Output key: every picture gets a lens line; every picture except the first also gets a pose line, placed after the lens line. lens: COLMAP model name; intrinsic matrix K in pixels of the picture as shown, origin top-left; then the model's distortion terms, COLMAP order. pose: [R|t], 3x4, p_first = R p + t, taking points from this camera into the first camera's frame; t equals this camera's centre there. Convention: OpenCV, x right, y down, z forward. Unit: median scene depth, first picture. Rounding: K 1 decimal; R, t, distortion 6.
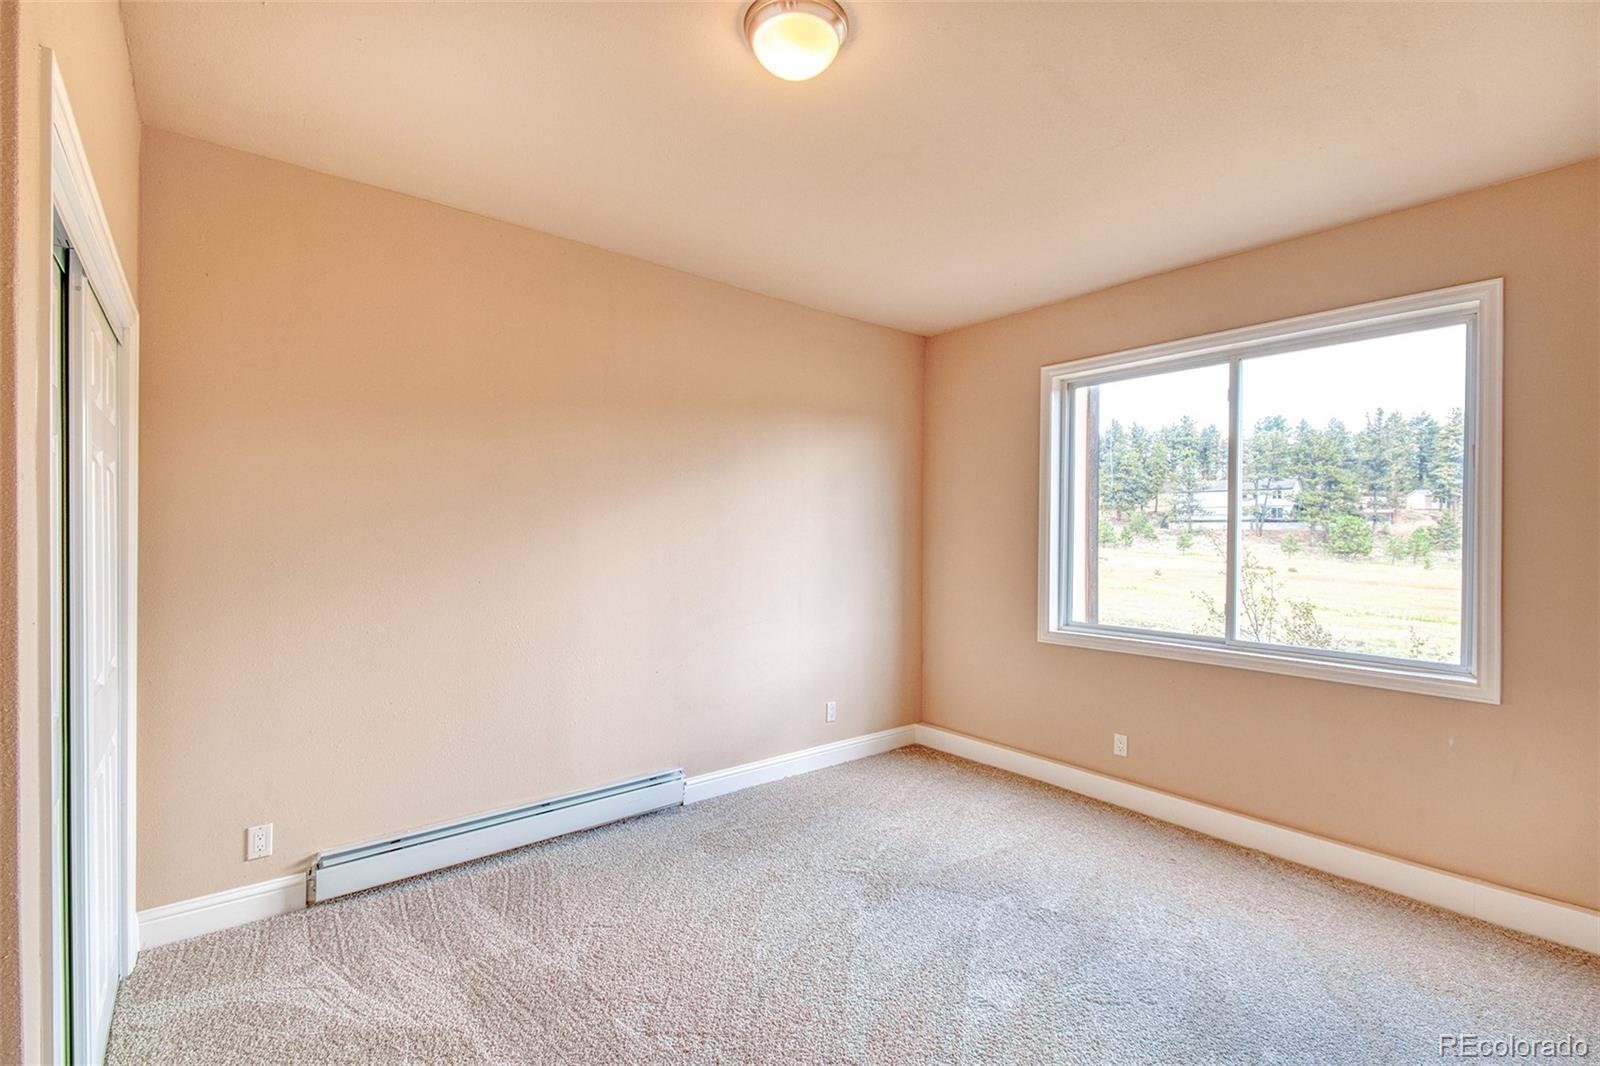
lens RADIAL K [[709.2, 0, 799.5], [0, 709.2, 536.2], [0, 0, 1]] dist [0.049780, -0.027479]
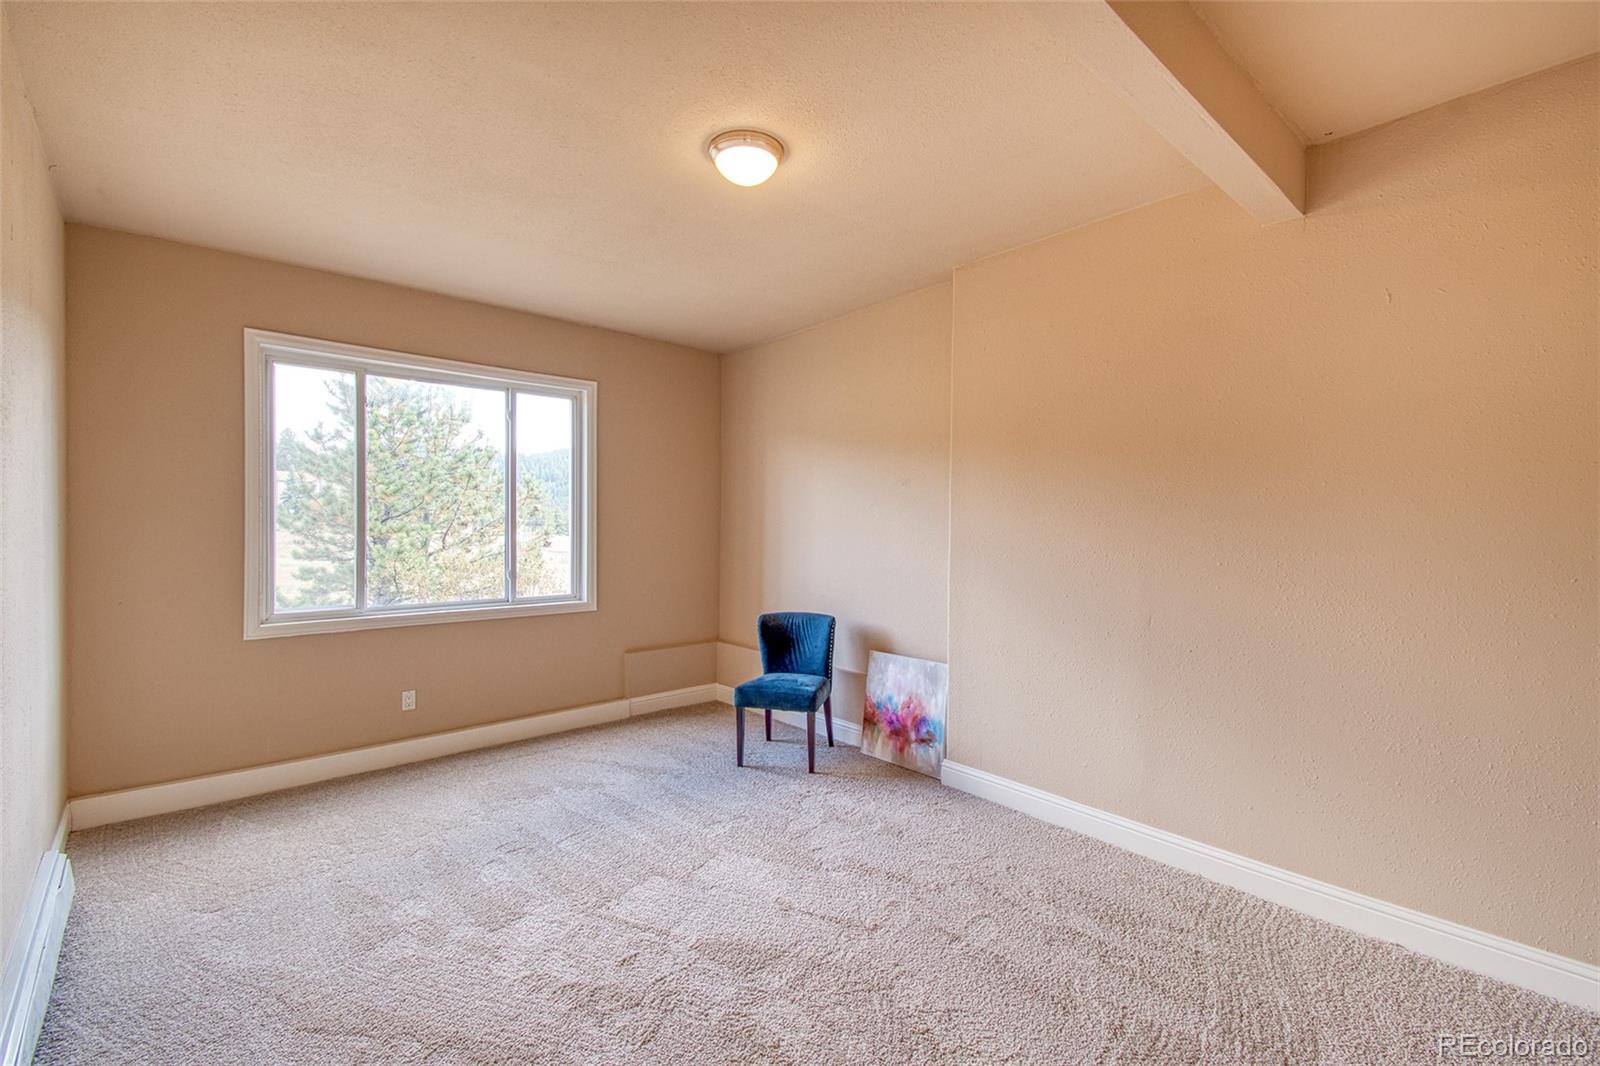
lens RADIAL K [[709.2, 0, 799.5], [0, 709.2, 536.2], [0, 0, 1]] dist [0.049780, -0.027479]
pose [[-0.052741, -0.027231, 0.998237, -0.796278], [-0.004134, 0.999626, 0.027050, -0.006212], [-0.998600, -0.002700, -0.052833, 0.518299]]
